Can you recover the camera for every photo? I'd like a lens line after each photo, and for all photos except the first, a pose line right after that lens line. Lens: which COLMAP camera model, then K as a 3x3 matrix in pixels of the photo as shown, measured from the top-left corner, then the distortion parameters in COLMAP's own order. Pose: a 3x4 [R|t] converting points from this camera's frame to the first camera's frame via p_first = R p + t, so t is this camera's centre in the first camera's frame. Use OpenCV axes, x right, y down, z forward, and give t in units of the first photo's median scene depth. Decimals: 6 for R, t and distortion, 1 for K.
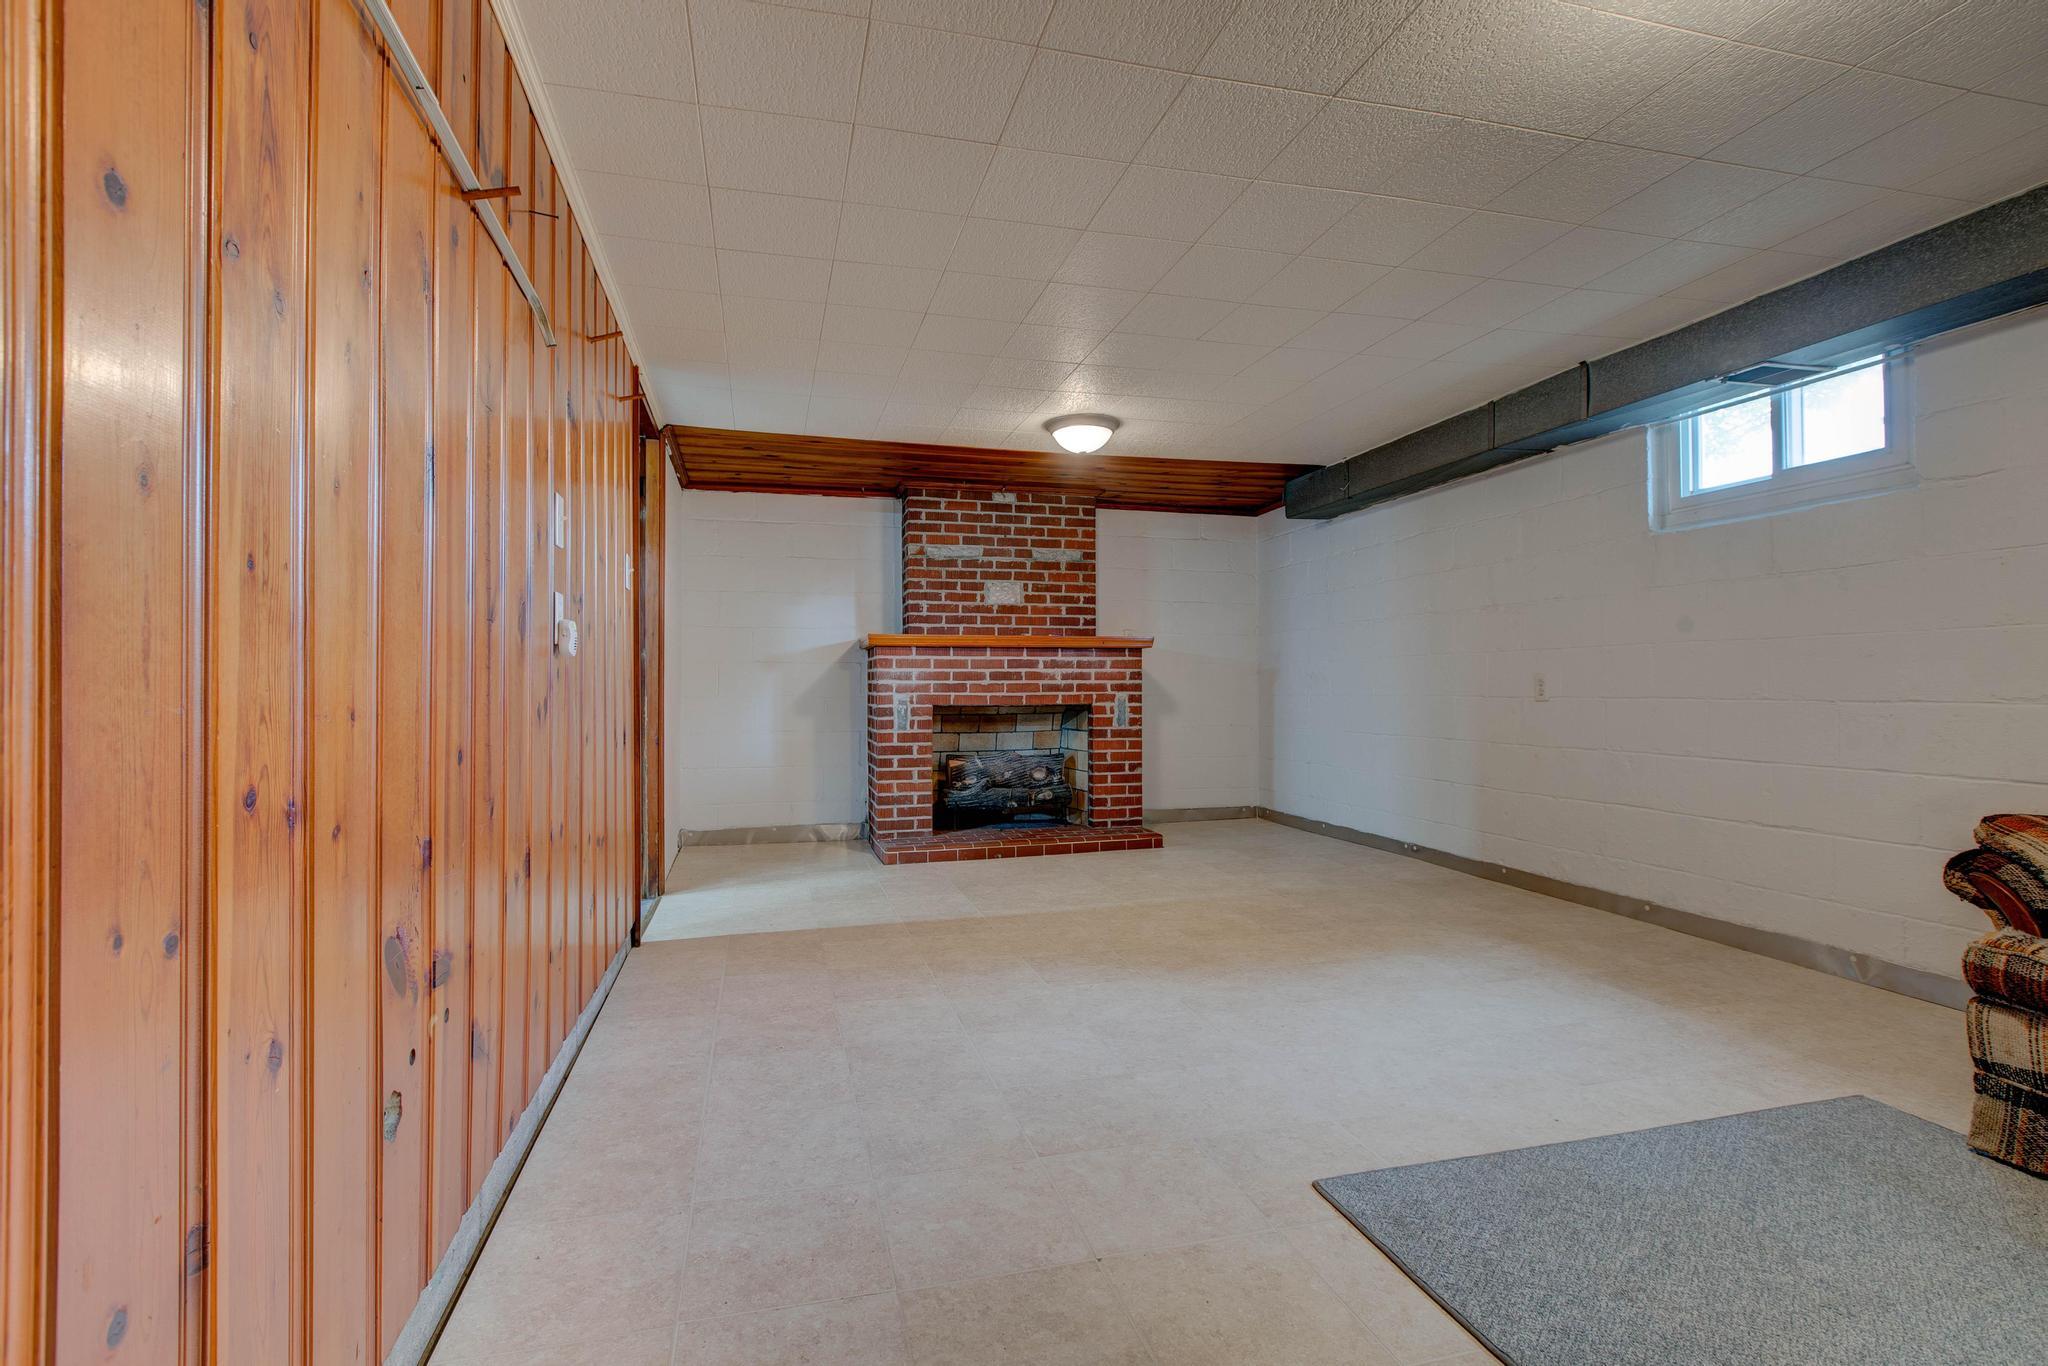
lens RADIAL K [[953.8, 0, 993.9], [0, 953.8, 685.4], [0, 0, 1]] dist [0.000115, 0.000128]
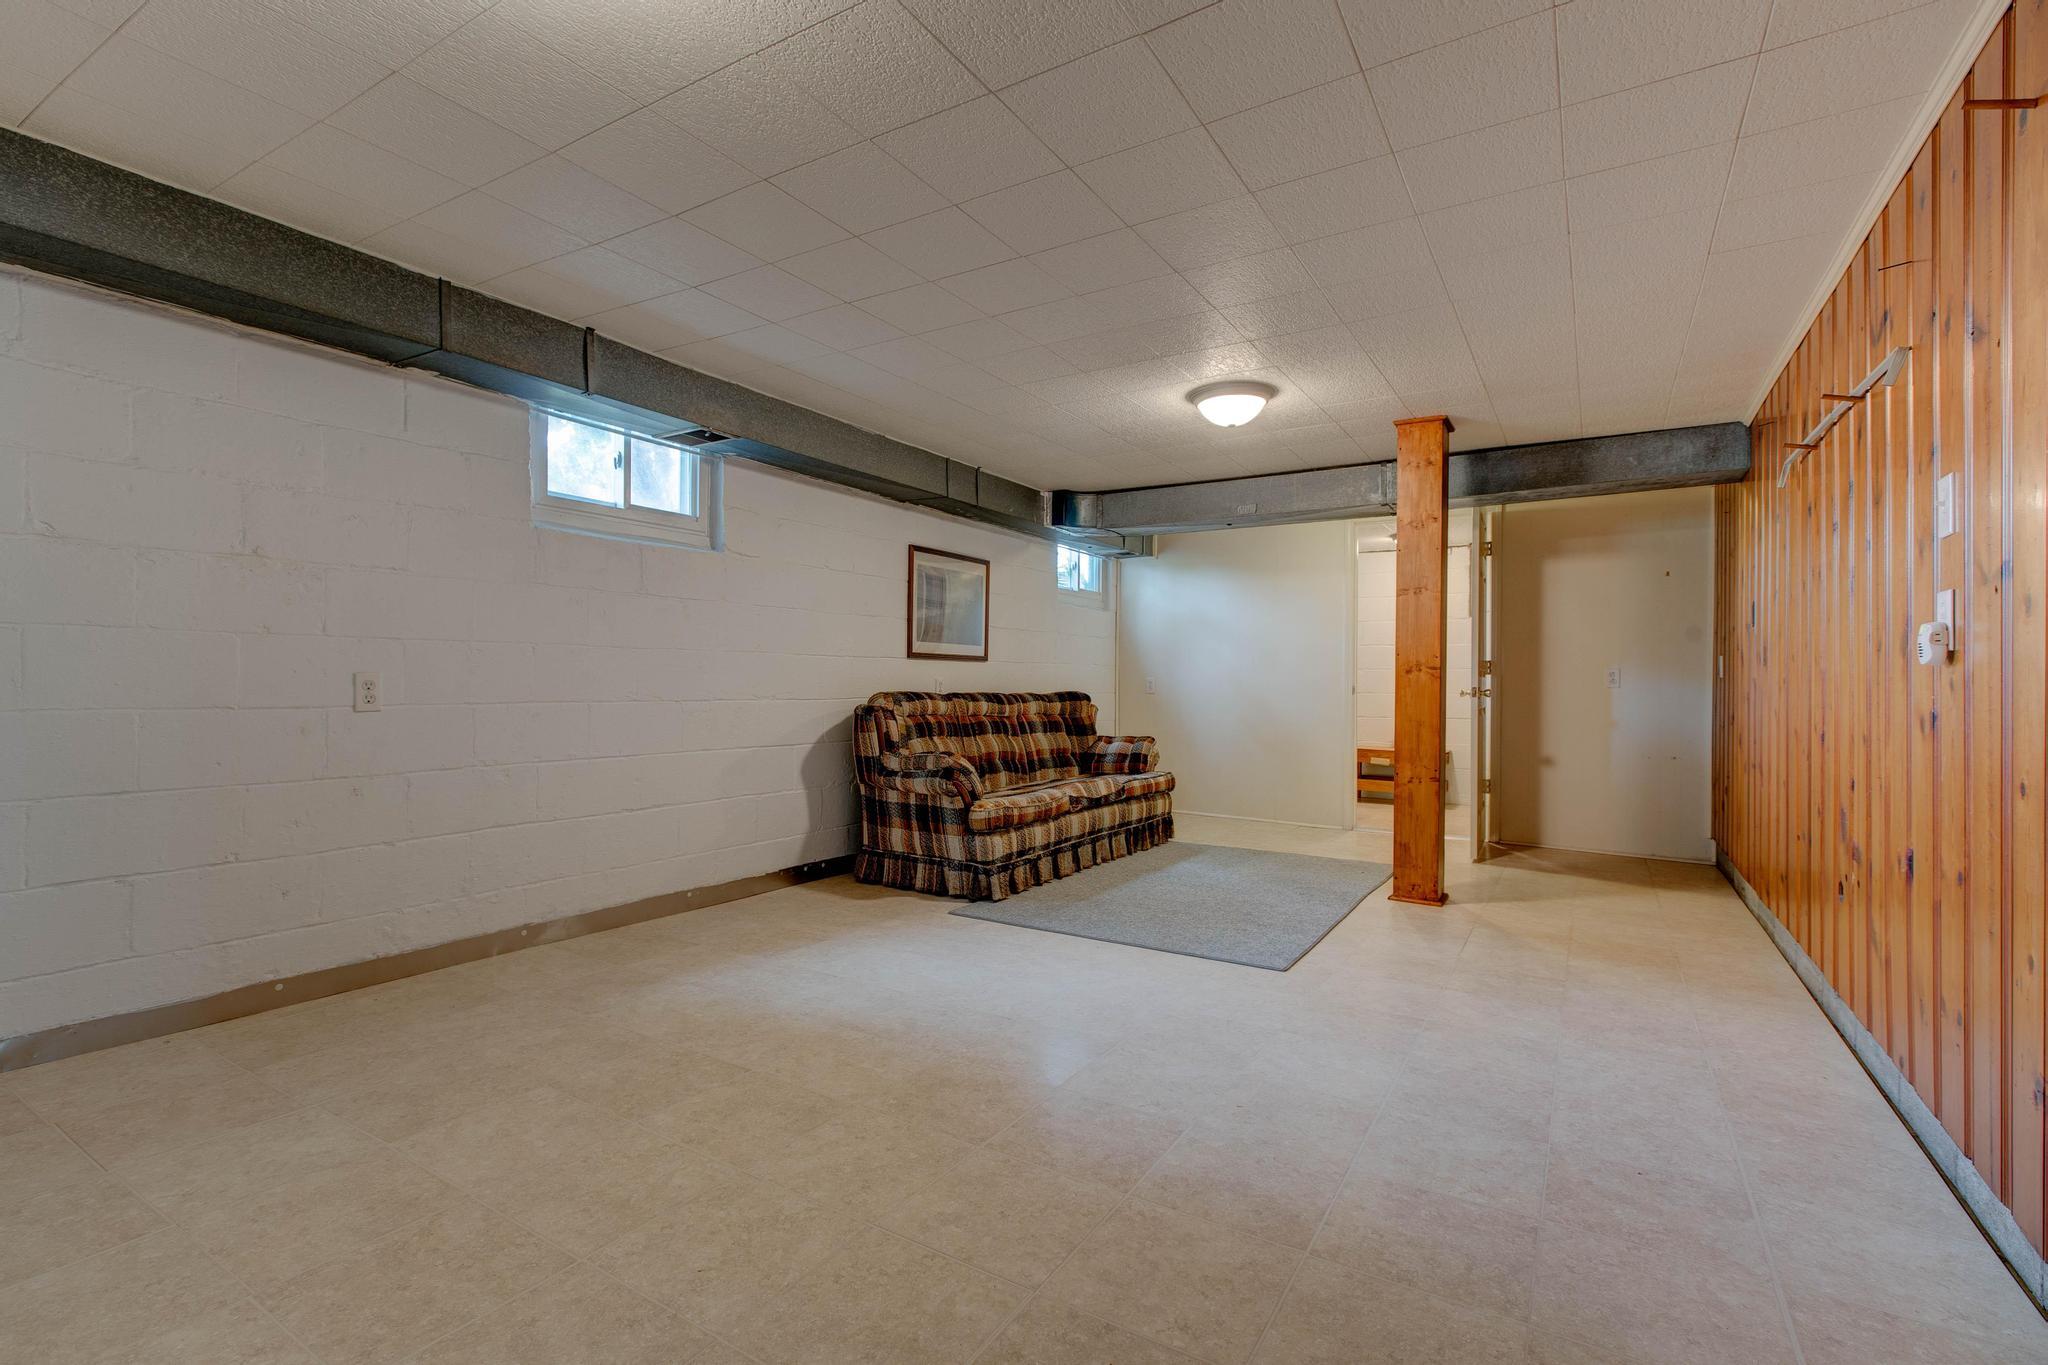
lens RADIAL K [[953.8, 0, 993.9], [0, 953.8, 684.9], [0, 0, 1]] dist [0.000115, 0.000128]
pose [[-0.697362, -0.002104, 0.716716, -0.329283], [-0.005684, 0.999980, -0.002596, -0.004344], [-0.716696, -0.005884, -0.697361, 1.536013]]
